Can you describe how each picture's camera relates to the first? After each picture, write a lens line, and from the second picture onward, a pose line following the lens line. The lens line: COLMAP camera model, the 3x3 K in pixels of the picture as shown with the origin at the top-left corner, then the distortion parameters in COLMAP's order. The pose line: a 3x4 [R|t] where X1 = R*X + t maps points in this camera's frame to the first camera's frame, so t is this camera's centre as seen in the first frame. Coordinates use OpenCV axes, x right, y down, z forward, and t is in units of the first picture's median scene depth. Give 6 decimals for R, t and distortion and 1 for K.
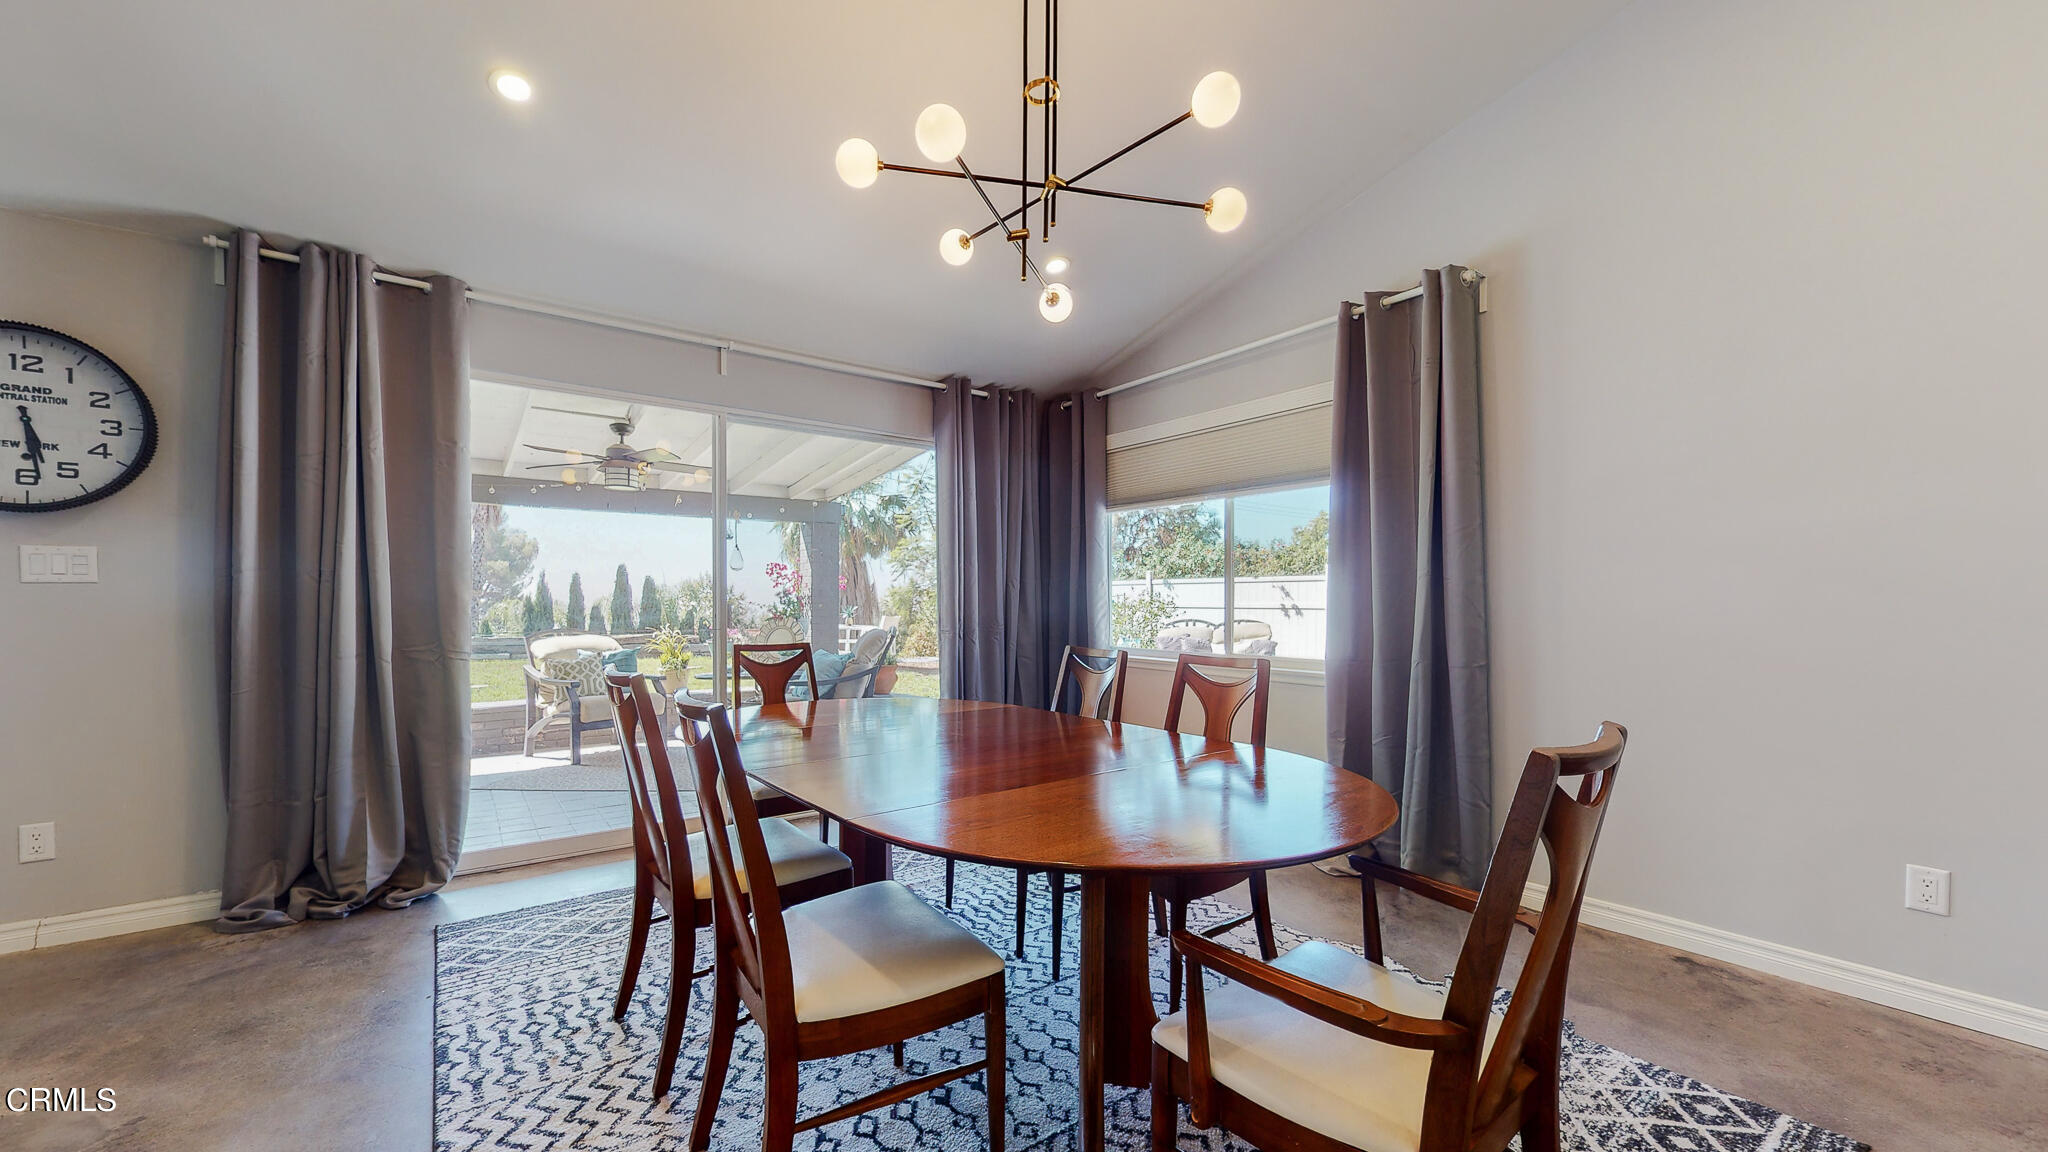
lens RADIAL K [[791.1, 0, 1029.0], [0, 791.1, 596.8], [0, 0, 1]] dist [-0.000888, -0.000070]
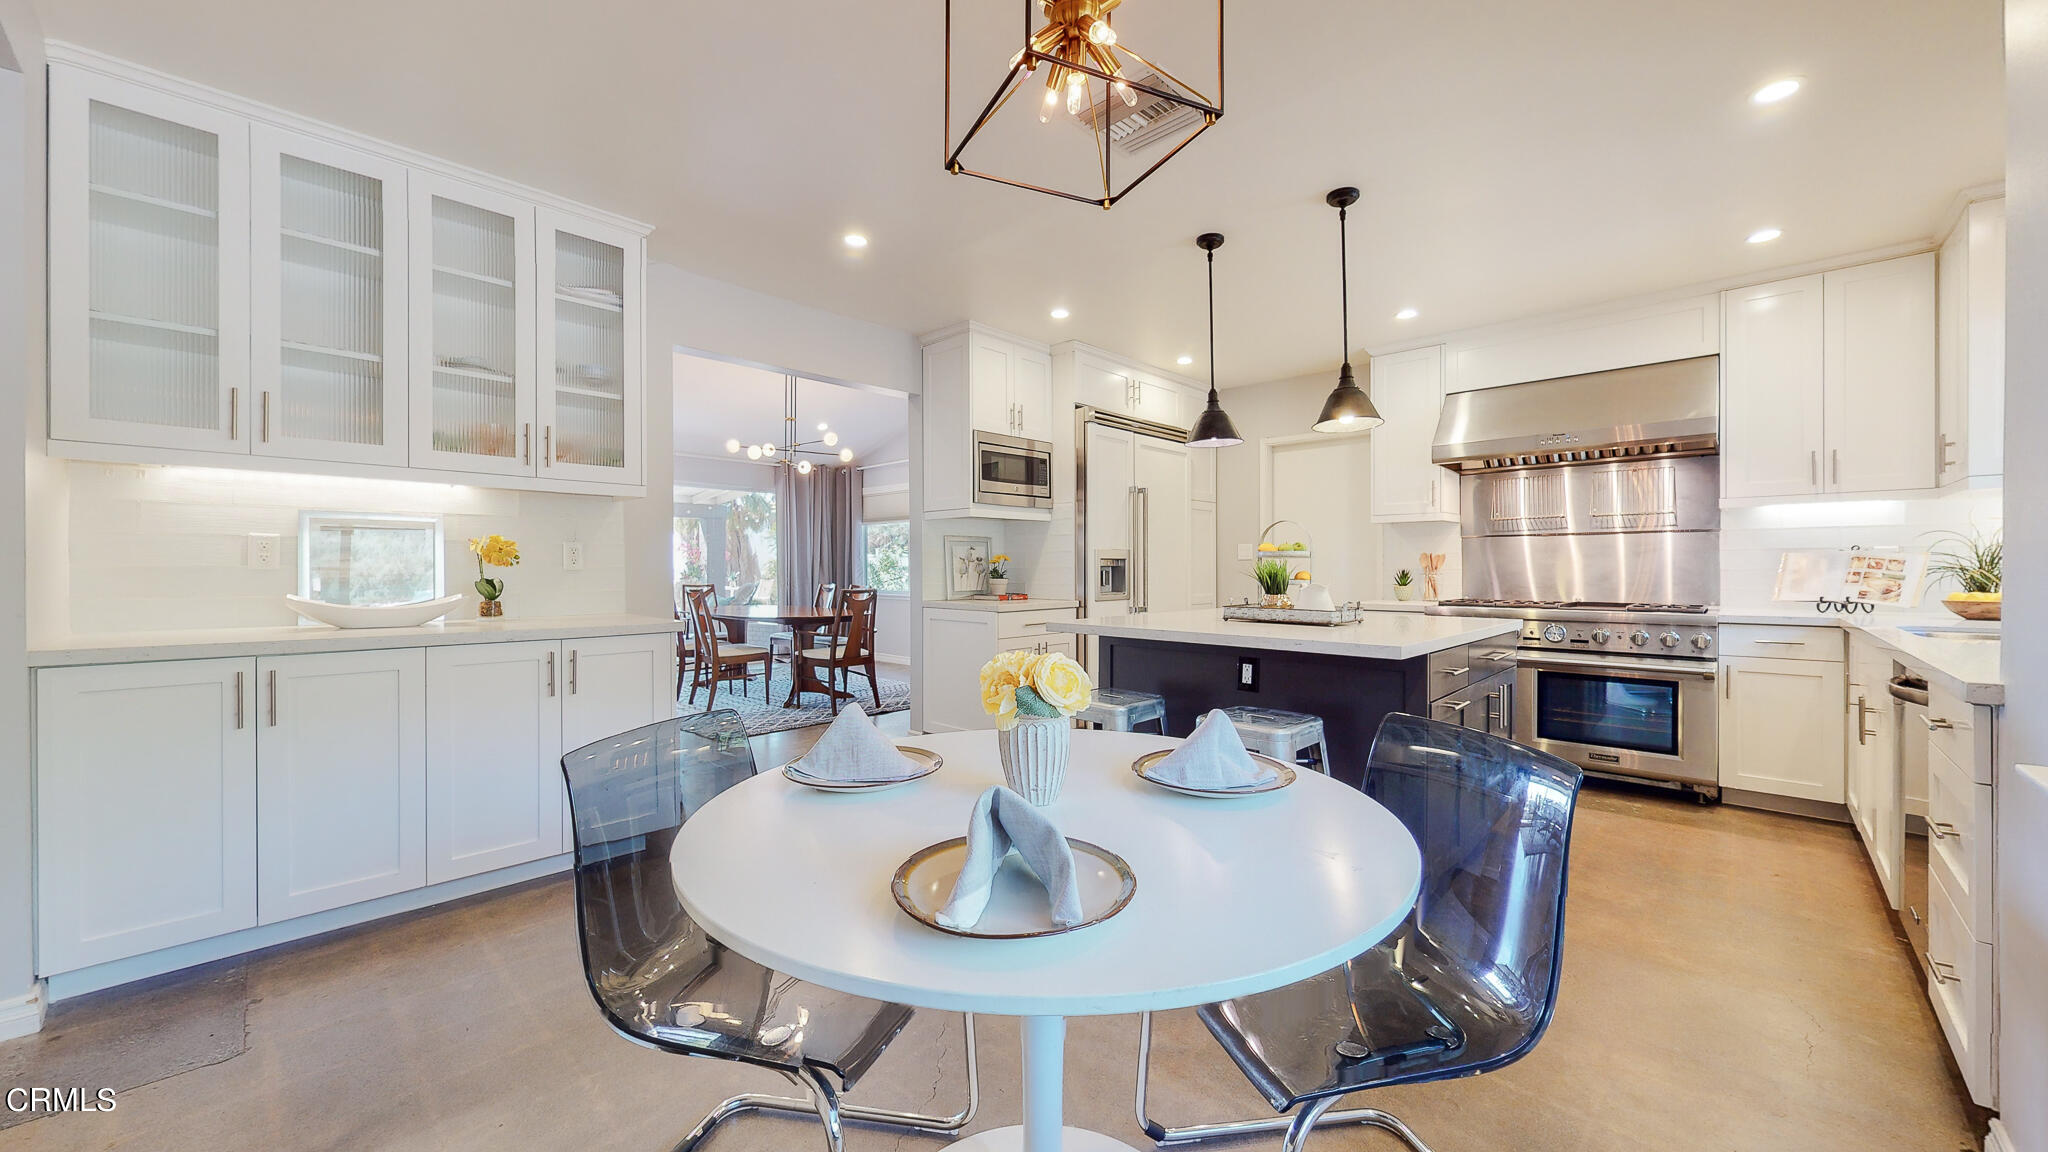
lens RADIAL K [[791.1, 0, 1034.8], [0, 791.1, 572.7], [0, 0, 1]] dist [-0.000888, -0.000070]
pose [[0.989888, 0.005079, 0.141763, 0.253764], [-0.005878, 0.999969, 0.005219, 0.003854], [-0.141732, -0.006000, 0.989887, -1.120720]]
